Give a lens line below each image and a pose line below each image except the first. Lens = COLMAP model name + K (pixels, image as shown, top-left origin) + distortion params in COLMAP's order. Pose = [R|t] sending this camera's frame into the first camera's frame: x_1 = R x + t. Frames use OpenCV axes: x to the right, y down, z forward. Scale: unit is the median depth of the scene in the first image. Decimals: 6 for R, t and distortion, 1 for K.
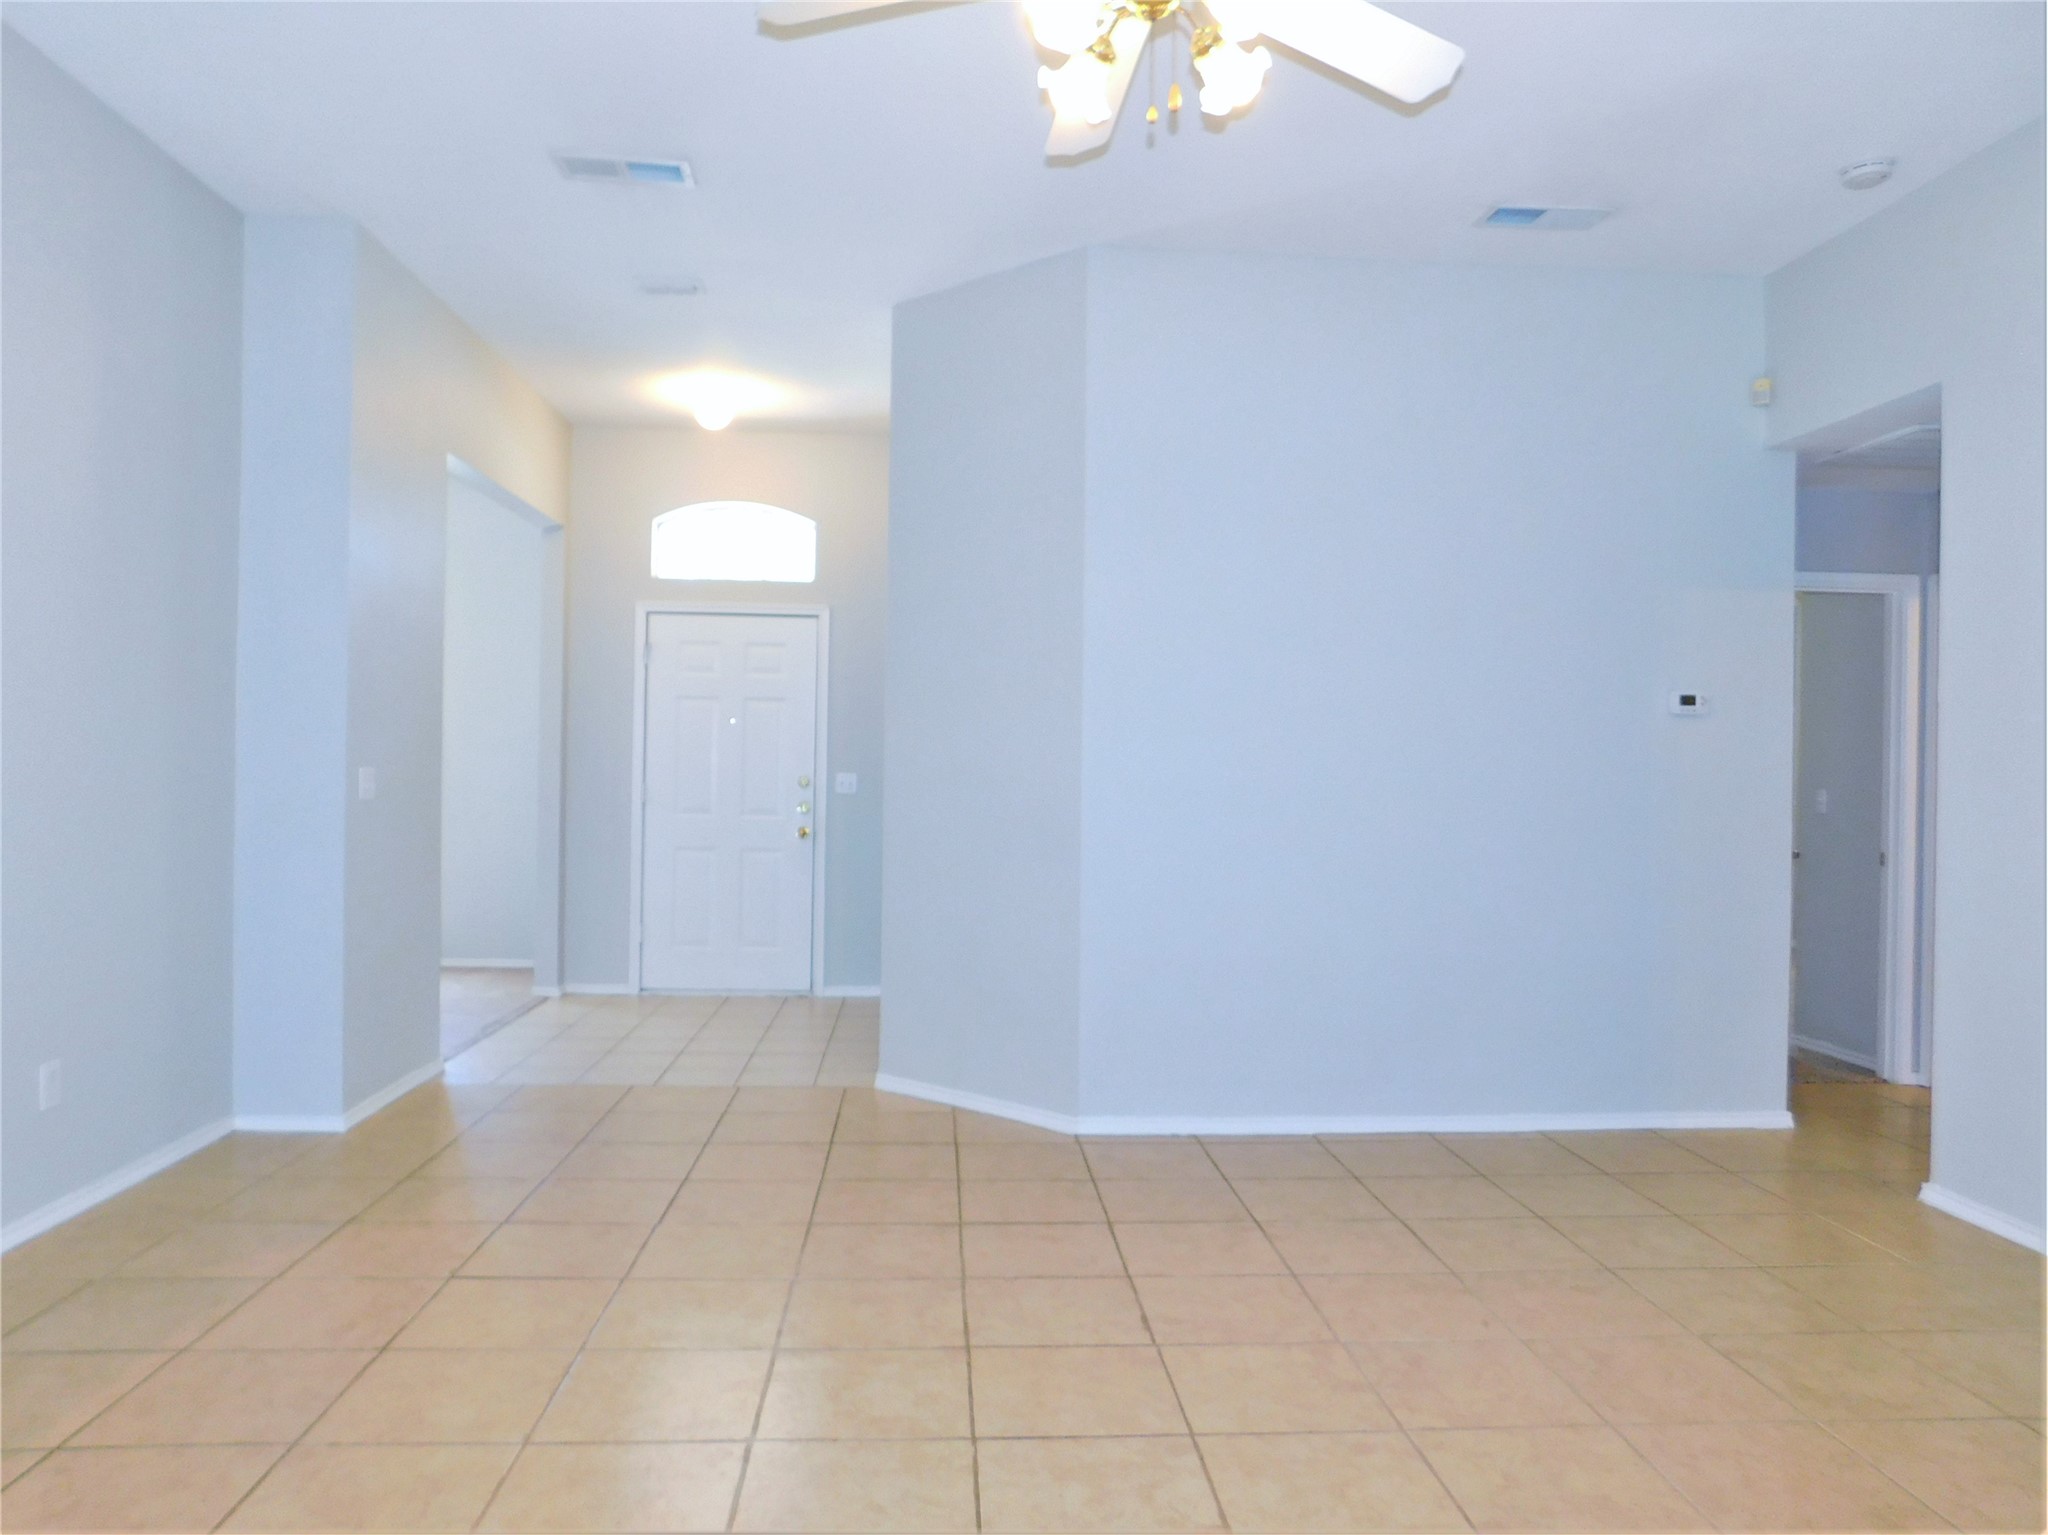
lens RADIAL K [[1387.7, 0, 1024.0], [0, 1387.7, 767.5], [0, 0, 1]] dist [-0.056818, 0.045618]
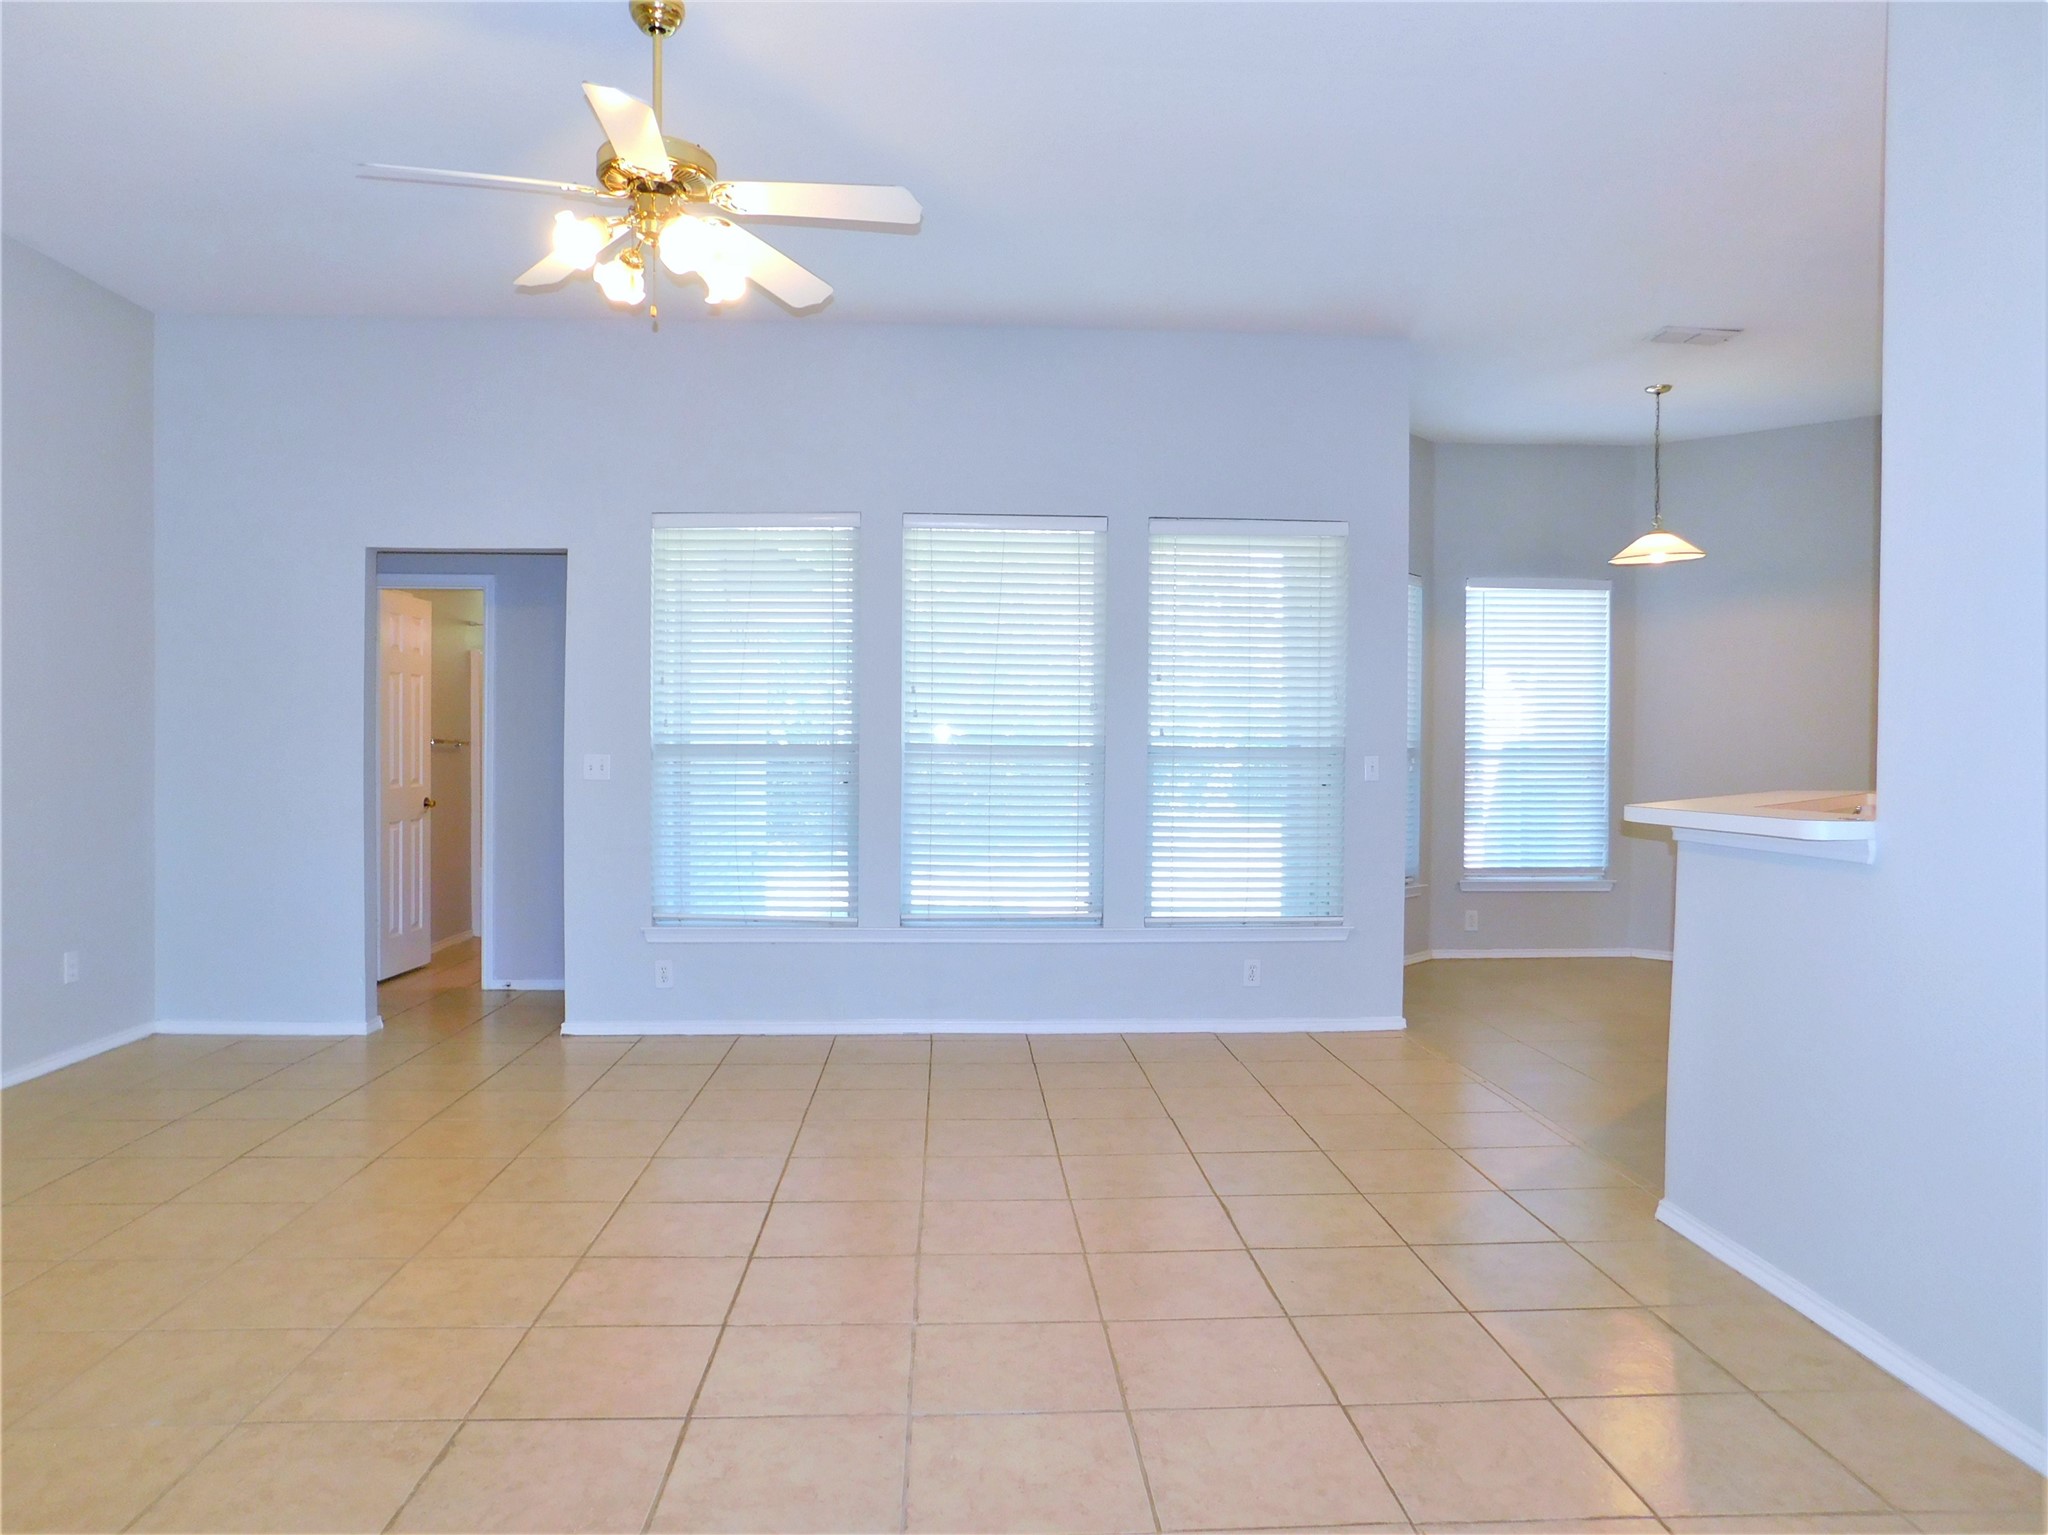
lens RADIAL K [[1387.7, 0, 1024.0], [0, 1387.7, 767.5], [0, 0, 1]] dist [-0.056818, 0.045618]
pose [[-0.999593, -0.024339, 0.014905, -0.274910], [-0.024292, 0.999699, 0.003332, 0.006014], [-0.014982, 0.002969, -0.999883, 2.005064]]
